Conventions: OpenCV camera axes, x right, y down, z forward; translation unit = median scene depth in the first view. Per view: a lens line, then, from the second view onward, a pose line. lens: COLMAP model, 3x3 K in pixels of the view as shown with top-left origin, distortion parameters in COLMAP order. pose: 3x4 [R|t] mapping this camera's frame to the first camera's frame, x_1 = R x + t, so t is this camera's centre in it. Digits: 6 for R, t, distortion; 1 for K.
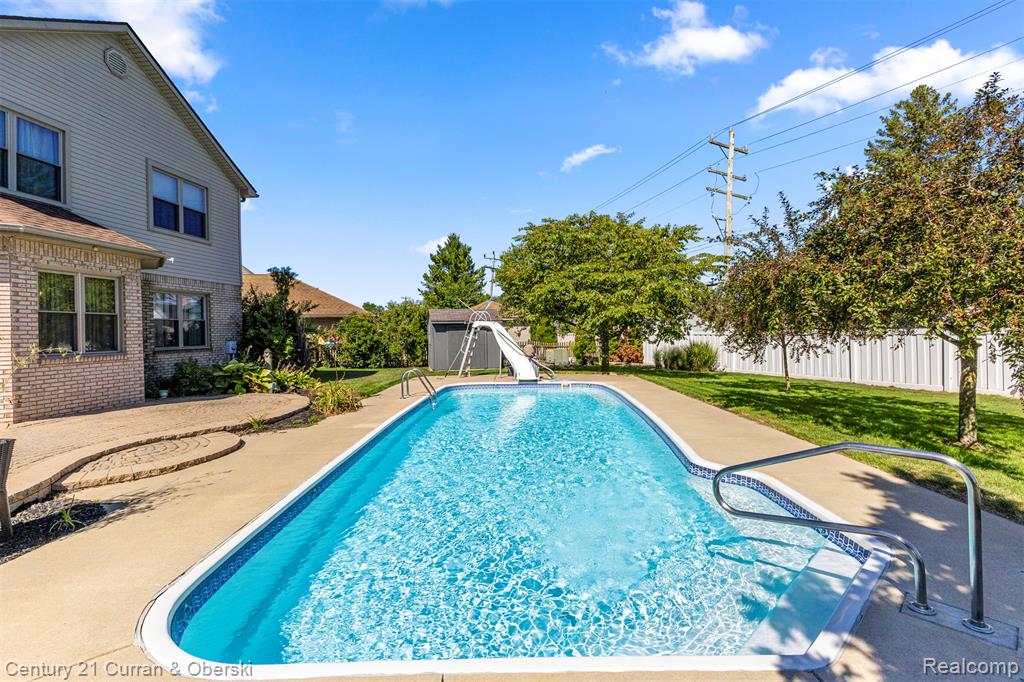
lens RADIAL K [[464.6, 0, 512.0], [0, 464.6, 341.0], [0, 0, 1]] dist [0.000952, -0.000437]
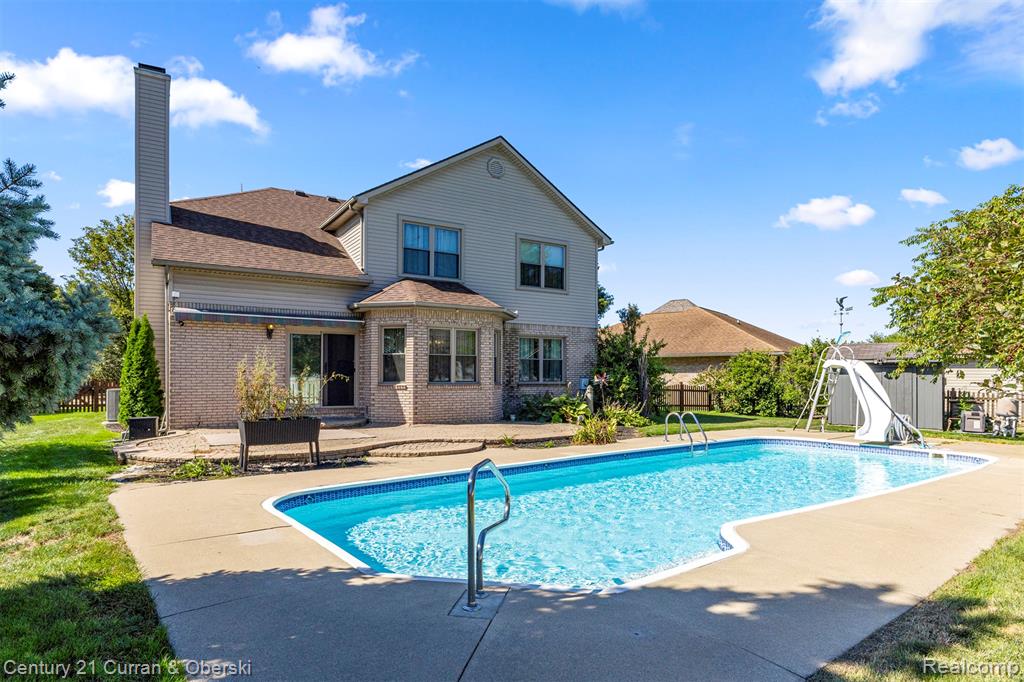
lens RADIAL K [[554.2, 0, 510.8], [0, 554.2, 380.9], [0, 0, 1]] dist [0.018467, -0.000184]
pose [[0.634946, 0.025955, -0.772120, 0.383227], [-0.030140, 0.999507, 0.008813, -0.000098], [0.771968, 0.017676, 0.635415, 0.023754]]
